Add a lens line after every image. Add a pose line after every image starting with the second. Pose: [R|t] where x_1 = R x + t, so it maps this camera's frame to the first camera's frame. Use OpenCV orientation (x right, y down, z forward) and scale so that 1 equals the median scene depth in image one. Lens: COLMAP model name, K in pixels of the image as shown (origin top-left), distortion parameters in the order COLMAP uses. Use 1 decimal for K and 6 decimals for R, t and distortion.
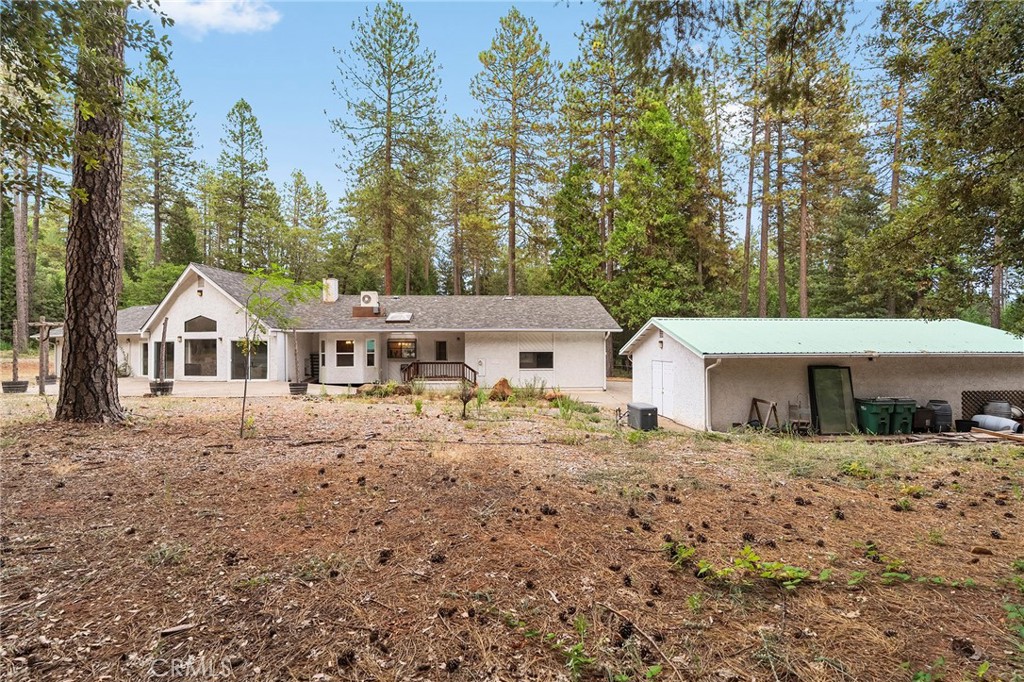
lens RADIAL K [[450.1, 0, 570.4], [0, 450.1, 337.0], [0, 0, 1]] dist [0.000782, 0.000081]
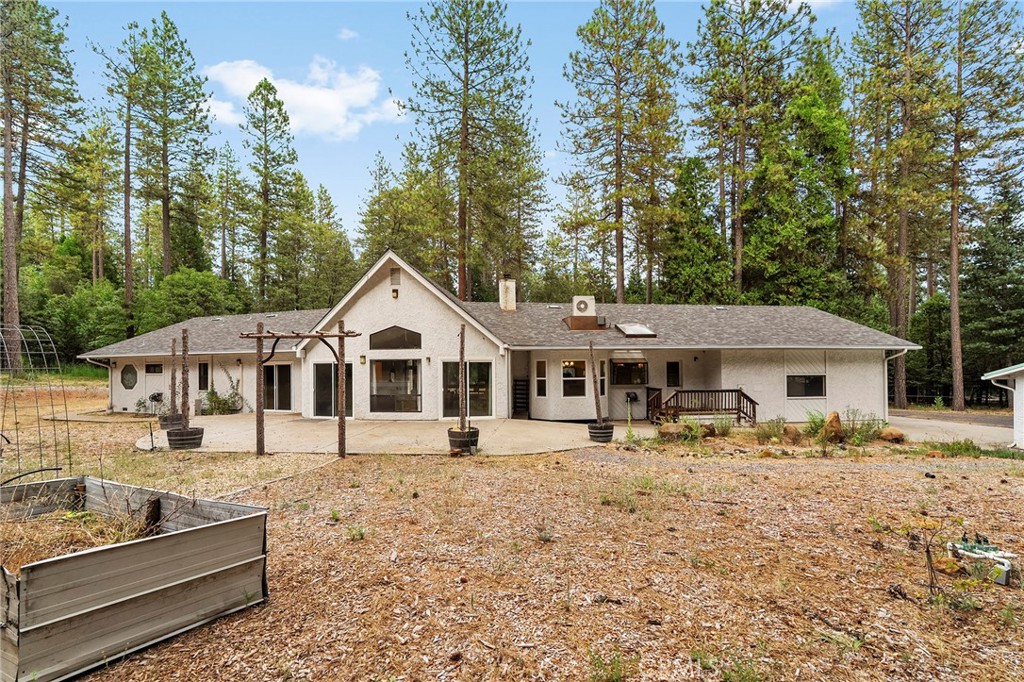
lens RADIAL K [[432.0, 0, 512.3], [0, 432.0, 361.1], [0, 0, 1]] dist [-0.001669, 0.000017]
pose [[0.997899, -0.001489, 0.064770, -0.625222], [0.000871, 0.999954, 0.009556, 0.000881], [-0.064781, -0.009480, 0.997854, 0.291460]]
